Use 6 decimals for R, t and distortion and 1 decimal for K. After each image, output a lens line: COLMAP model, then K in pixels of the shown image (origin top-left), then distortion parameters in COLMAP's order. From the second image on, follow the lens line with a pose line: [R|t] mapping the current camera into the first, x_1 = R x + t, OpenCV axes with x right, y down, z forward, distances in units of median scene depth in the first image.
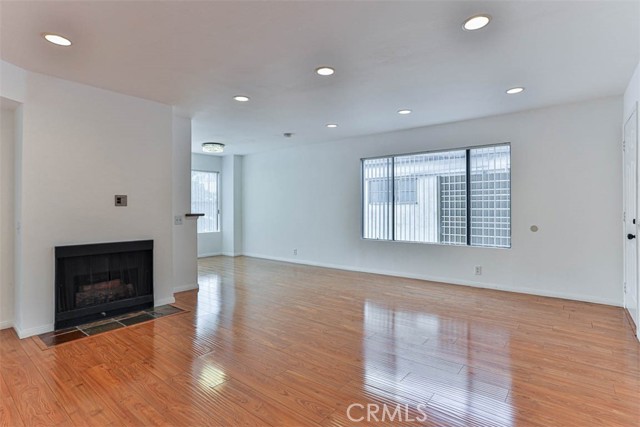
lens RADIAL K [[327.5, 0, 320.0], [0, 327.5, 213.5], [0, 0, 1]] dist [-0.004140, 0.000035]
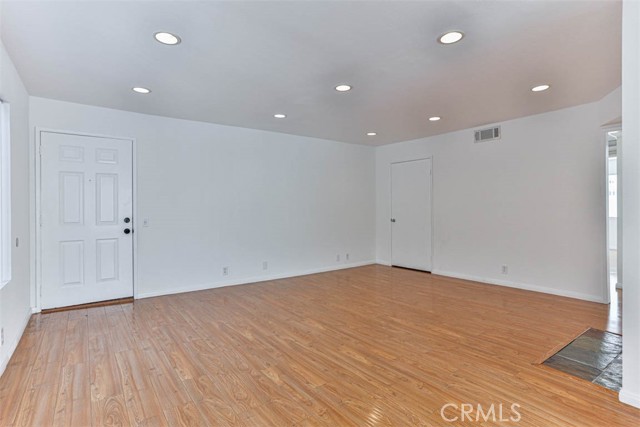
lens RADIAL K [[325.8, 0, 318.0], [0, 325.8, 208.3], [0, 0, 1]] dist [-0.060993, 0.040235]
pose [[-0.966282, 0.010649, 0.257268, -0.143475], [0.015239, 0.999758, 0.015857, -0.028495], [-0.257036, 0.019243, -0.966210, 1.648316]]
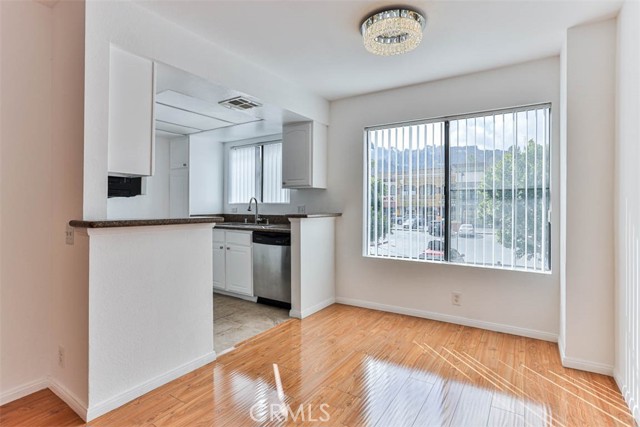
lens RADIAL K [[325.8, 0, 318.0], [0, 325.8, 208.3], [0, 0, 1]] dist [-0.060993, 0.040235]
pose [[0.103529, 0.008868, -0.994587, 0.017956], [-0.016281, 0.999841, 0.007220, -0.024860], [0.994493, 0.015445, 0.103657, 1.513236]]
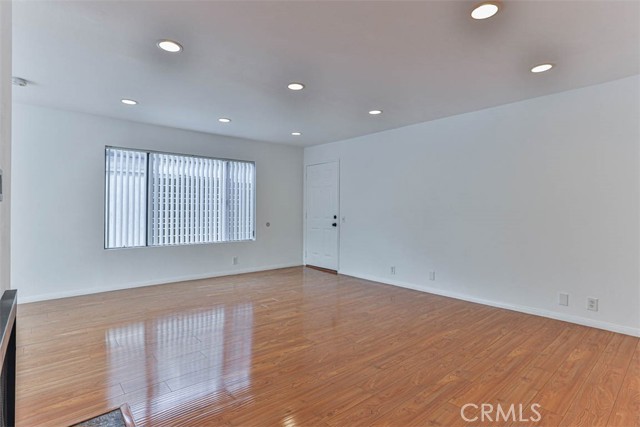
lens RADIAL K [[325.8, 0, 318.0], [0, 325.8, 208.3], [0, 0, 1]] dist [-0.060993, 0.040235]
pose [[0.175135, 0.009322, 0.984500, -0.818563], [0.013218, 0.999843, -0.011819, -0.006110], [-0.984456, 0.015083, 0.174985, 0.573094]]
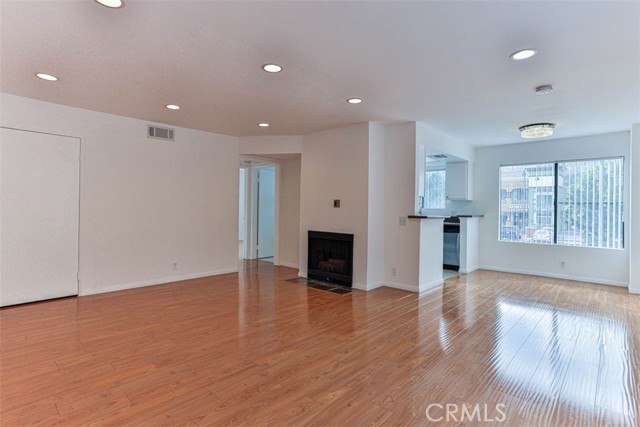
lens RADIAL K [[325.8, 0, 318.0], [0, 325.8, 208.3], [0, 0, 1]] dist [-0.060993, 0.040235]
pose [[-0.069402, 0.000616, -0.997589, 0.751258], [-0.030245, 0.999539, 0.002721, -0.018905], [0.997130, 0.030361, -0.069351, 0.944332]]
